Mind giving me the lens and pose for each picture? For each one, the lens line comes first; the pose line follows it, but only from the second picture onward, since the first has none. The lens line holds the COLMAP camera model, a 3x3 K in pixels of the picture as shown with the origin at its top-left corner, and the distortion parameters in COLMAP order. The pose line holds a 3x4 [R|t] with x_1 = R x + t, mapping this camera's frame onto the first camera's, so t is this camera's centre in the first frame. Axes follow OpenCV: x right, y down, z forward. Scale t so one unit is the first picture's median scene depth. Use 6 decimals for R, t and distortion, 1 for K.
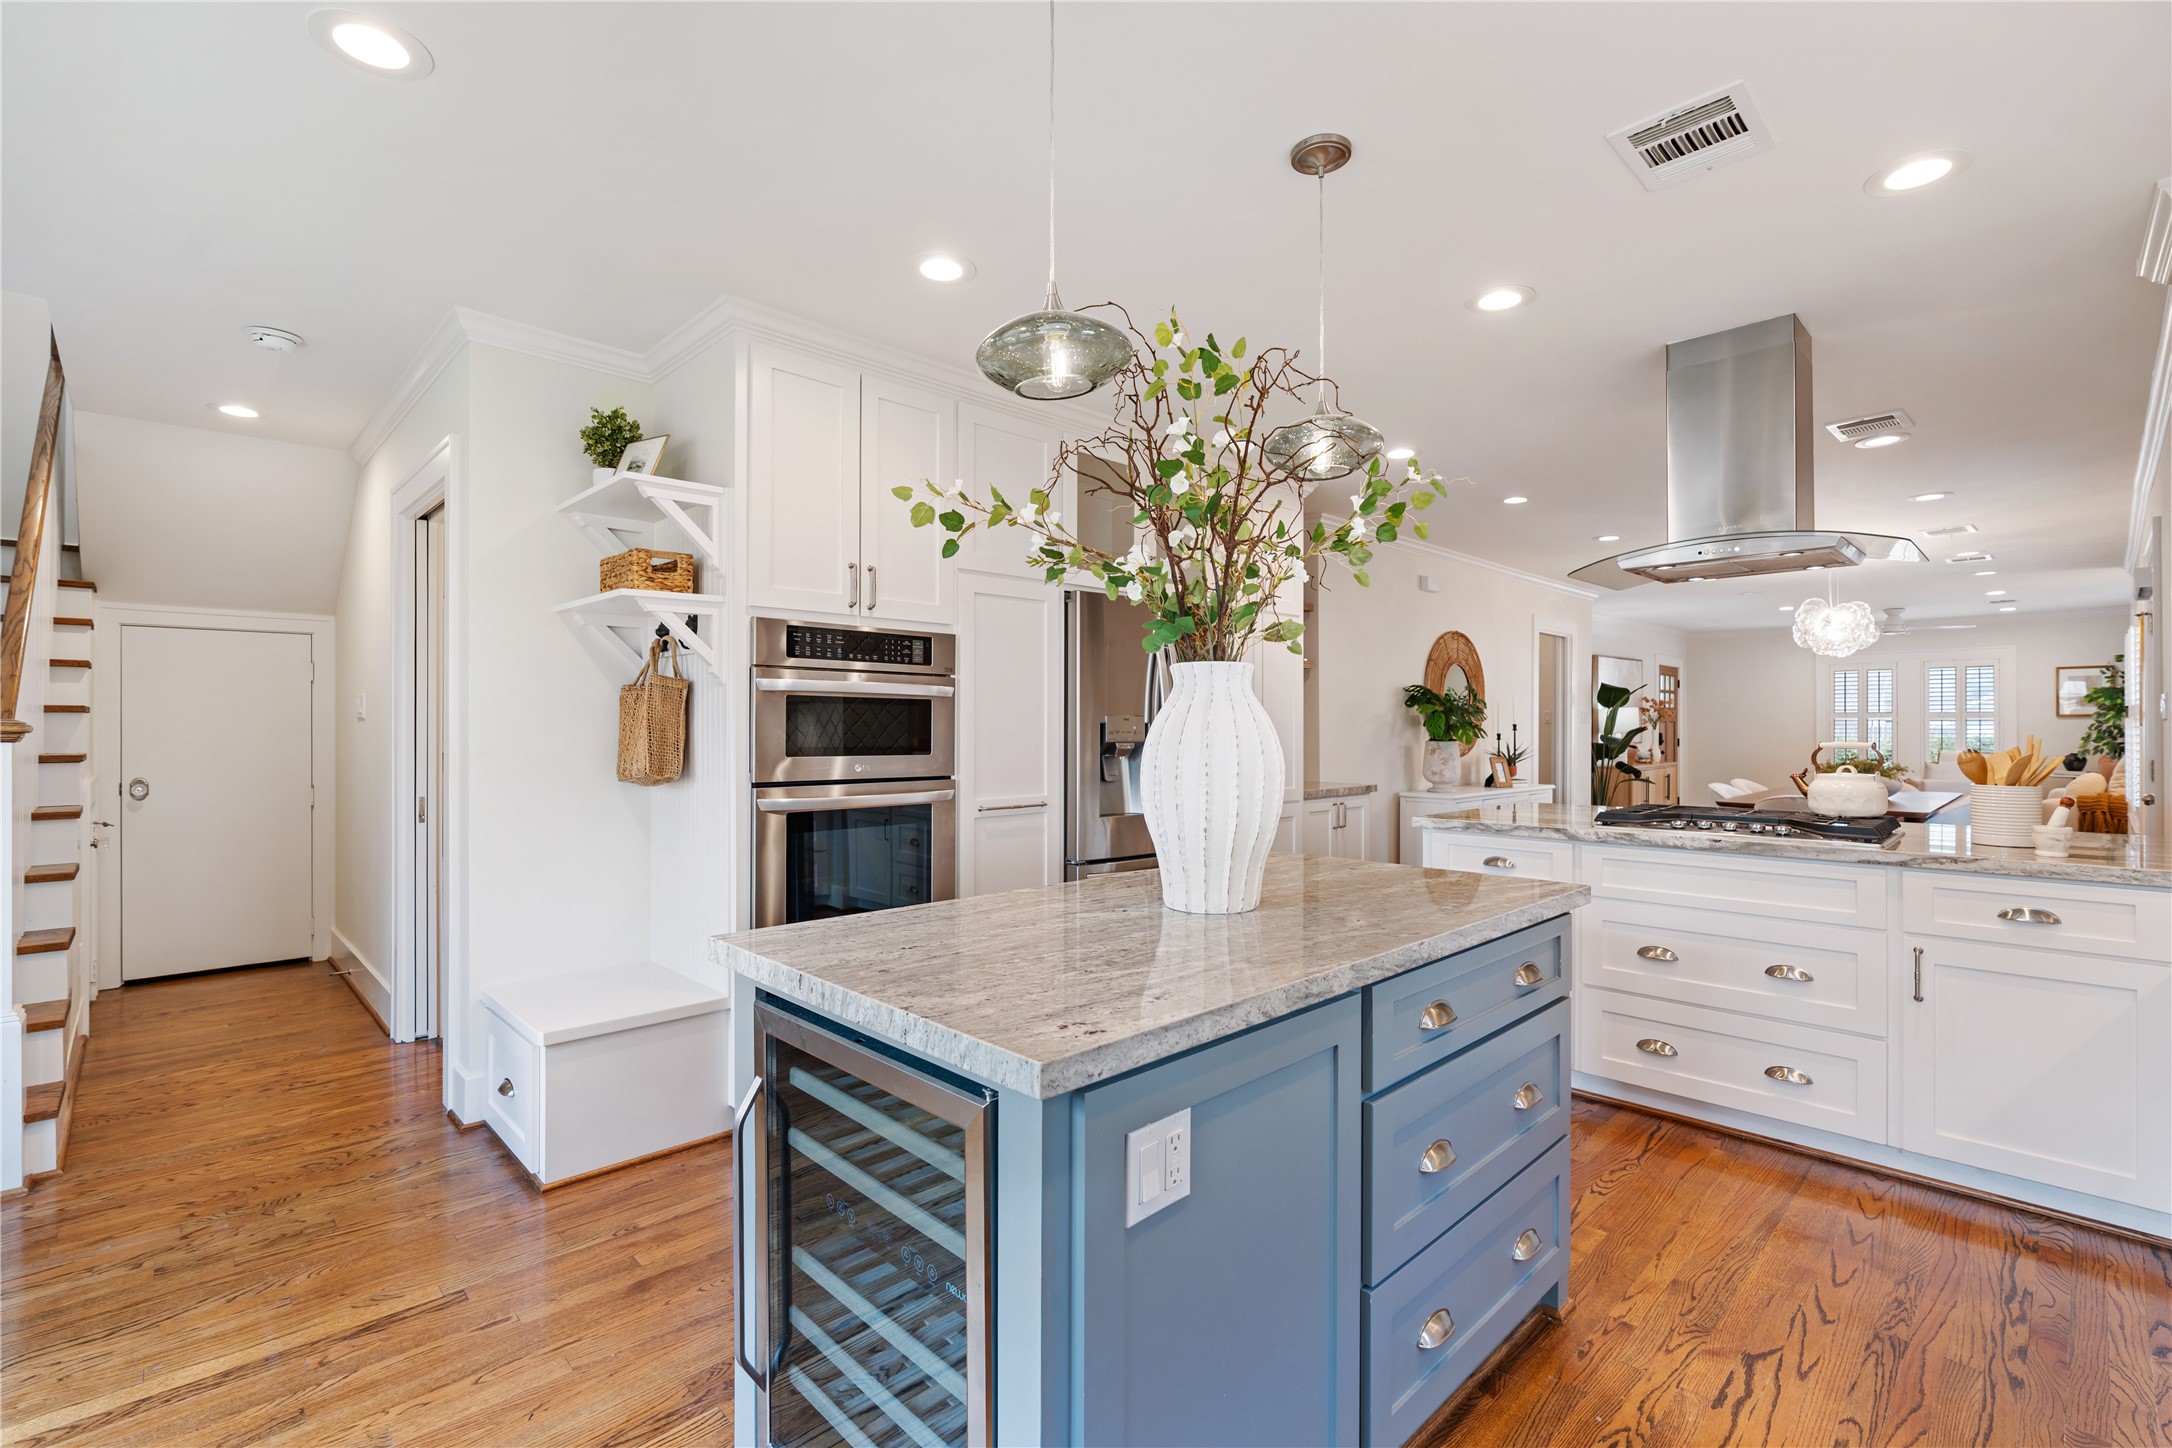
lens RADIAL K [[977.4, 0, 1083.9], [0, 977.4, 726.9], [0, 0, 1]] dist [-0.009677, 0.003849]
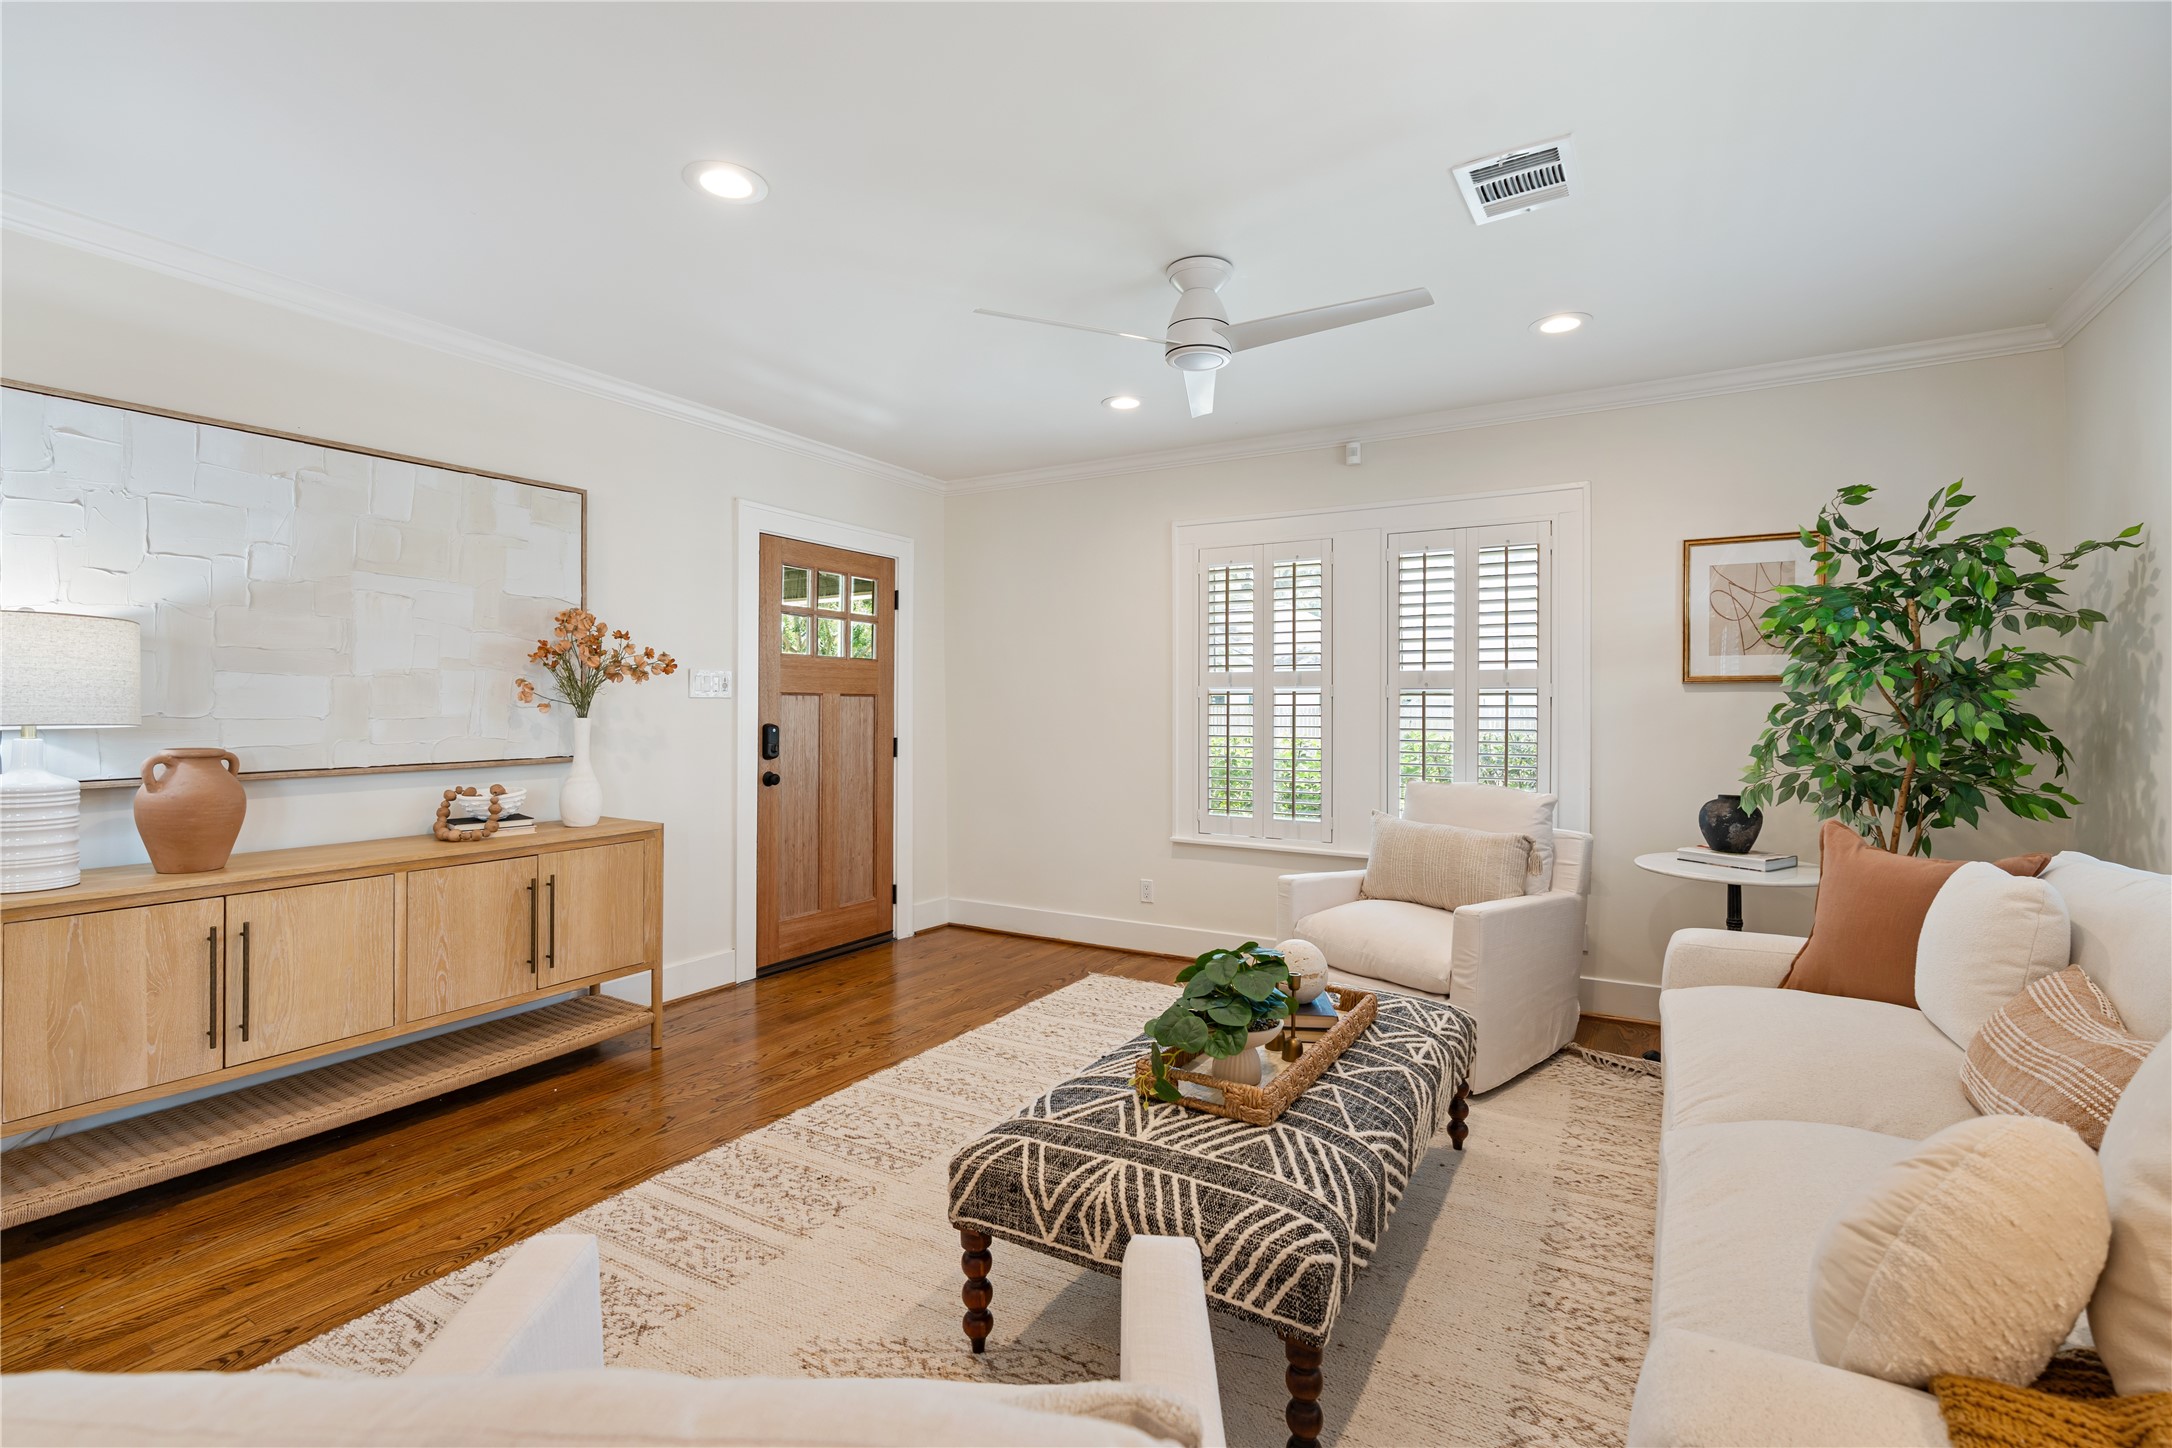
lens RADIAL K [[977.4, 0, 1094.5], [0, 977.4, 707.1], [0, 0, 1]] dist [-0.009677, 0.003849]
pose [[0.964438, 0.005103, 0.264260, 0.738887], [-0.005419, 0.999985, 0.000468, -0.001314], [-0.264254, -0.001883, 0.964451, 0.753116]]
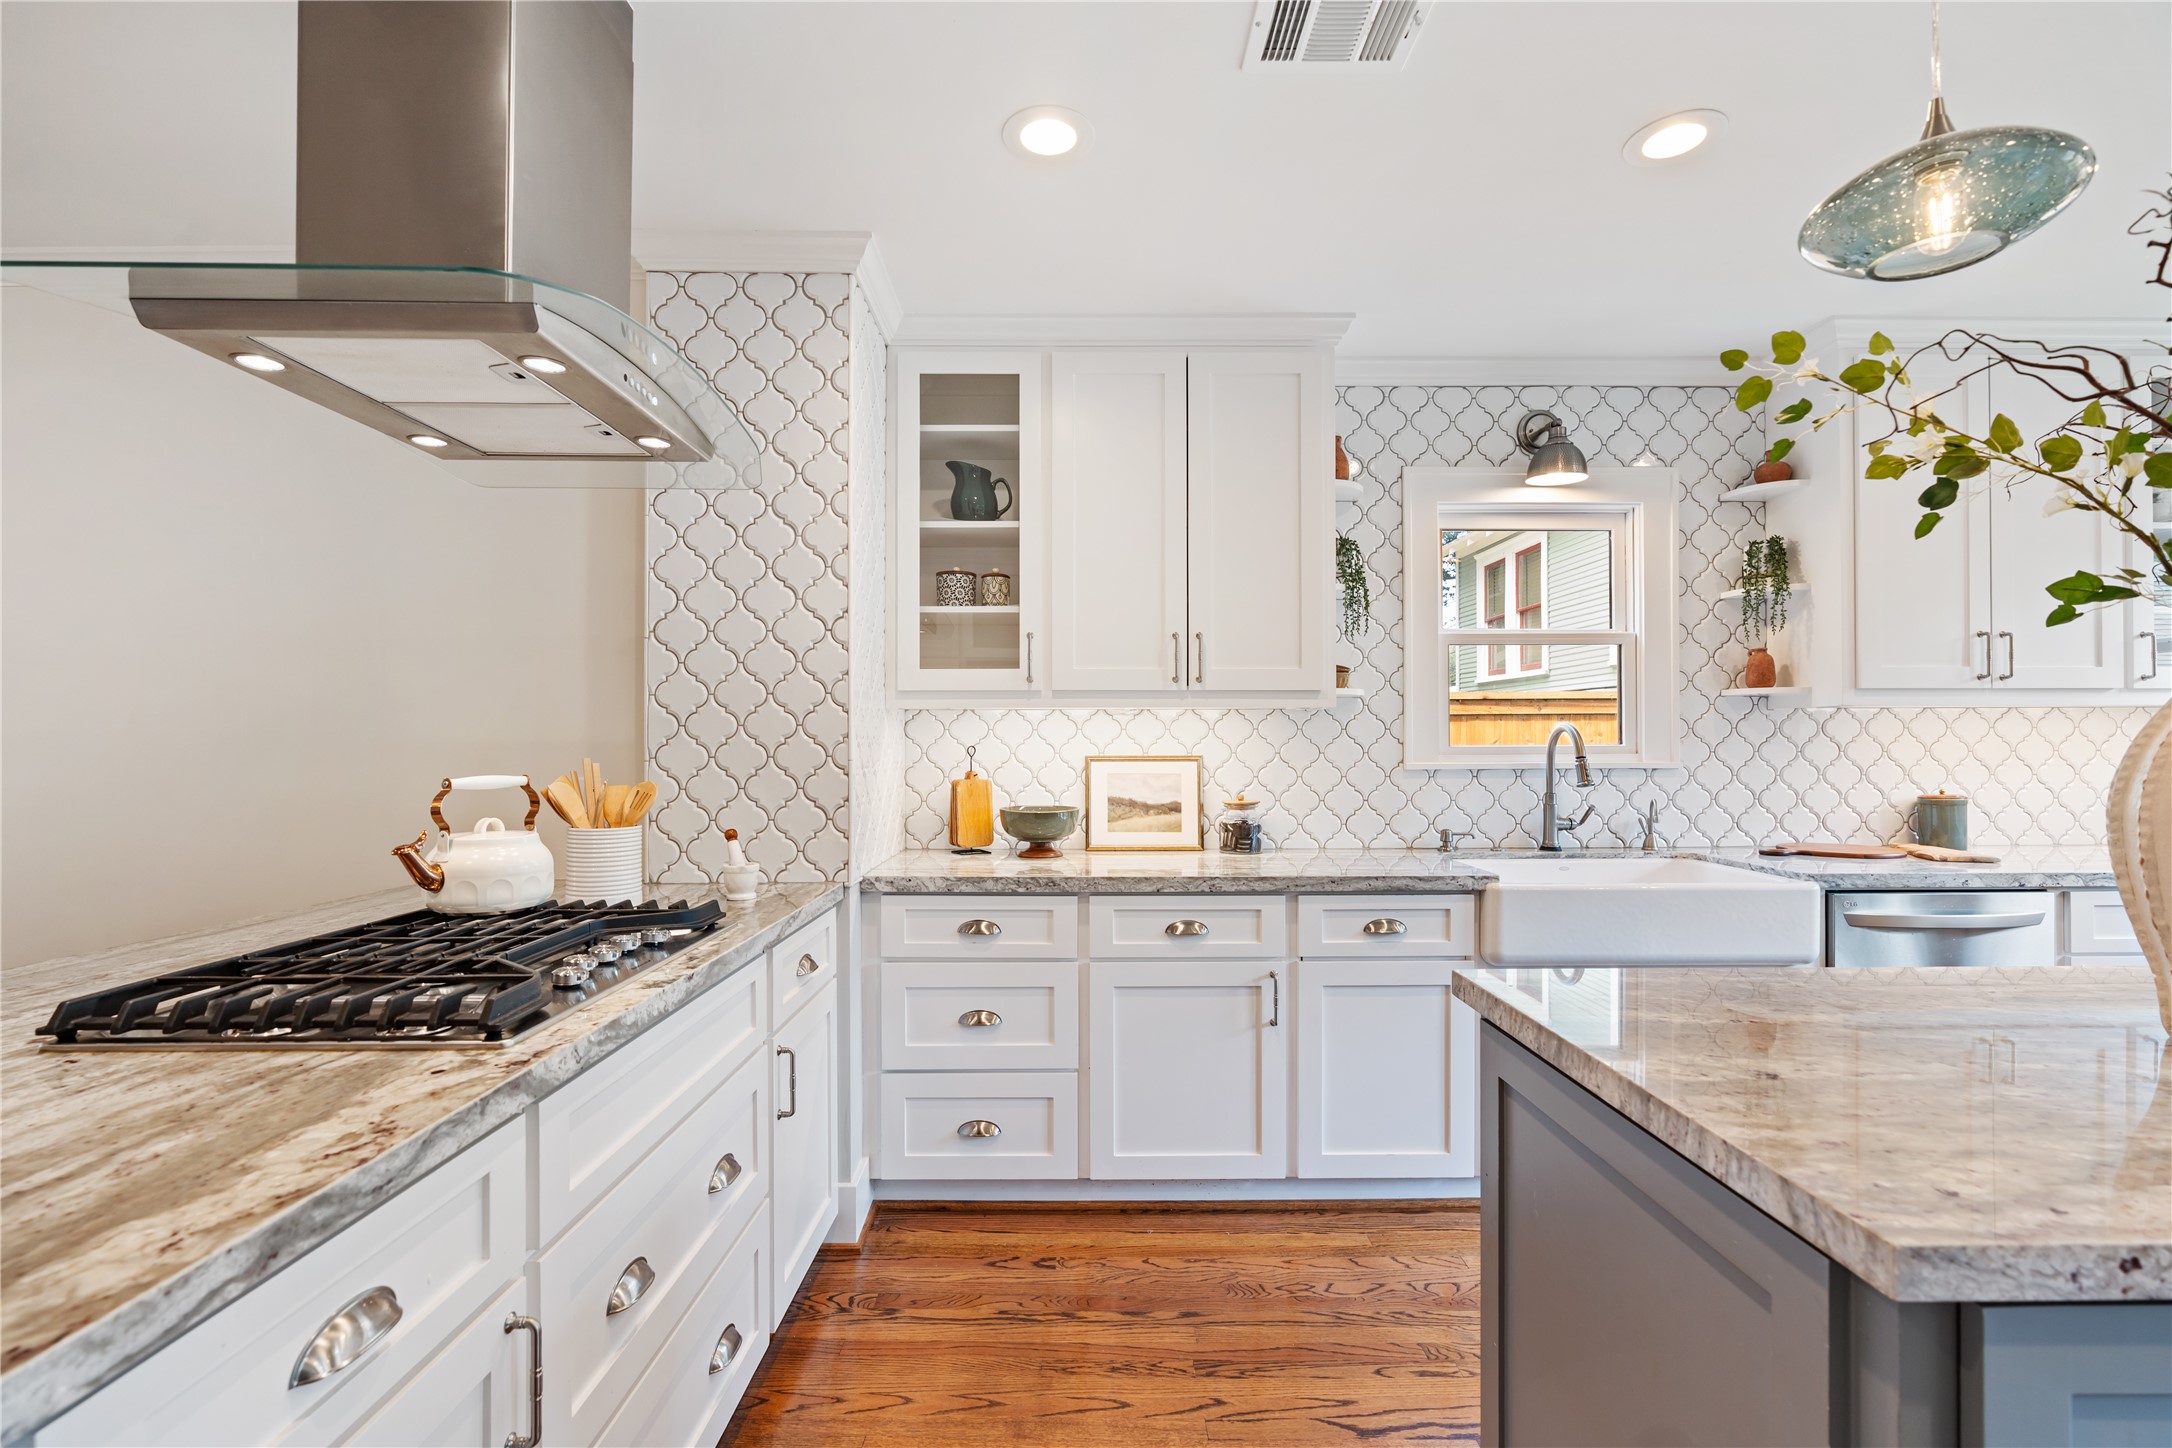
lens RADIAL K [[977.4, 0, 1085.8], [0, 977.4, 736.7], [0, 0, 1]] dist [-0.009677, 0.003849]
pose [[-0.716562, 0.008048, 0.697477, 0.042407], [0.003298, 0.999961, -0.008150, -0.000552], [-0.697516, -0.003540, -0.716561, 0.344289]]
